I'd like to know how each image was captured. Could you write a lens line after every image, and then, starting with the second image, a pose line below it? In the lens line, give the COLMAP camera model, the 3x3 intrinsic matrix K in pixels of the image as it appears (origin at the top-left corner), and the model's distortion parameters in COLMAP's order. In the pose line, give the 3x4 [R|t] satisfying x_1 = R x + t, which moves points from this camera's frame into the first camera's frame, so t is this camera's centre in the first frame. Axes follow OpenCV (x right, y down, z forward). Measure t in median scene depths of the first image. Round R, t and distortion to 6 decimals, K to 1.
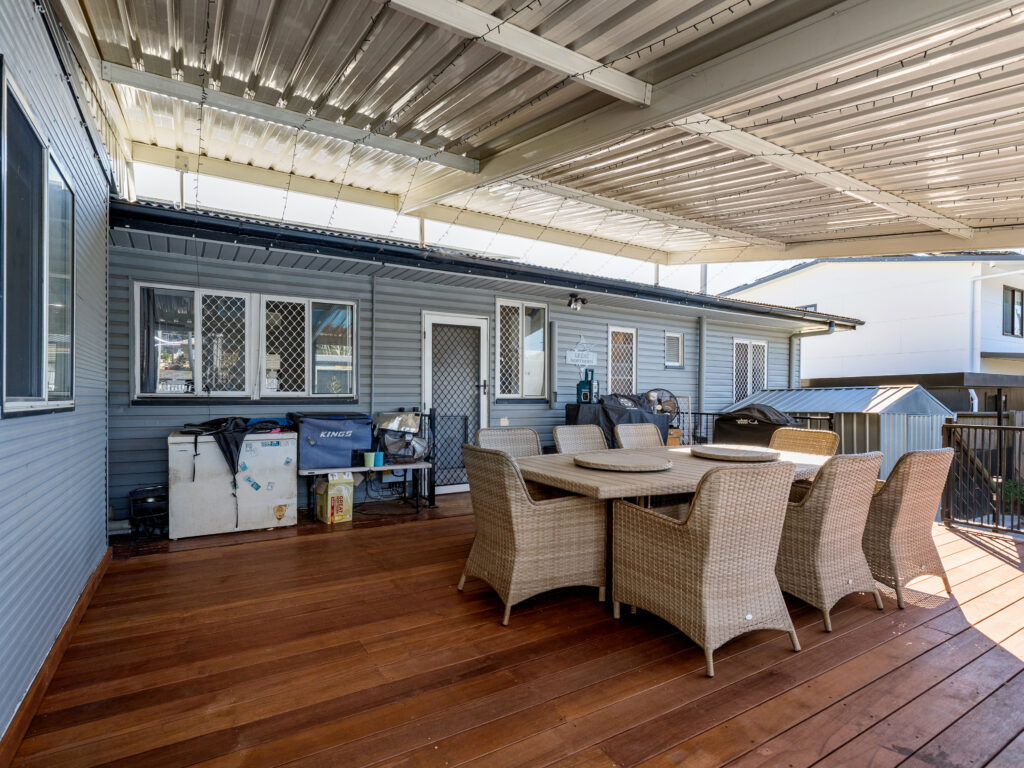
lens RADIAL K [[516.6, 0, 513.3], [0, 516.6, 398.4], [0, 0, 1]] dist [-0.000865, -0.000025]
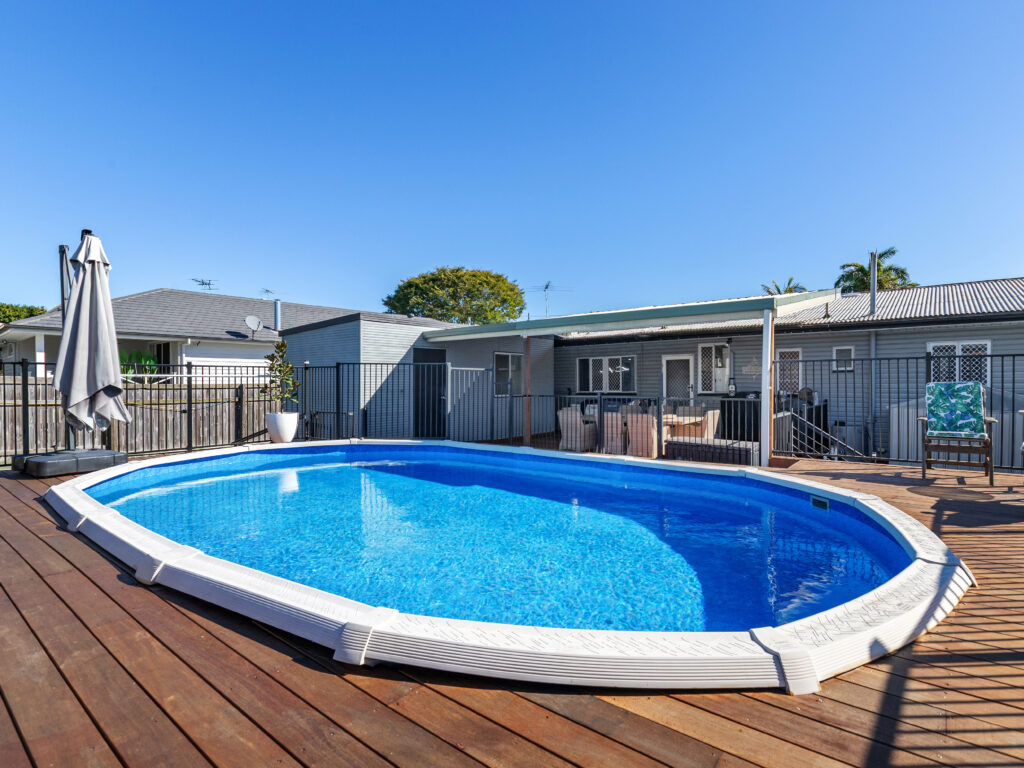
lens RADIAL K [[491.6, 0, 512.0], [0, 491.6, 384.0], [0, 0, 1]] dist [-0.000016, -0.000007]
pose [[0.368800, -0.014302, -0.929399, 1.514774], [0.001935, 0.999891, -0.014619, -0.009754], [0.929507, 0.003593, 0.368788, -0.404108]]
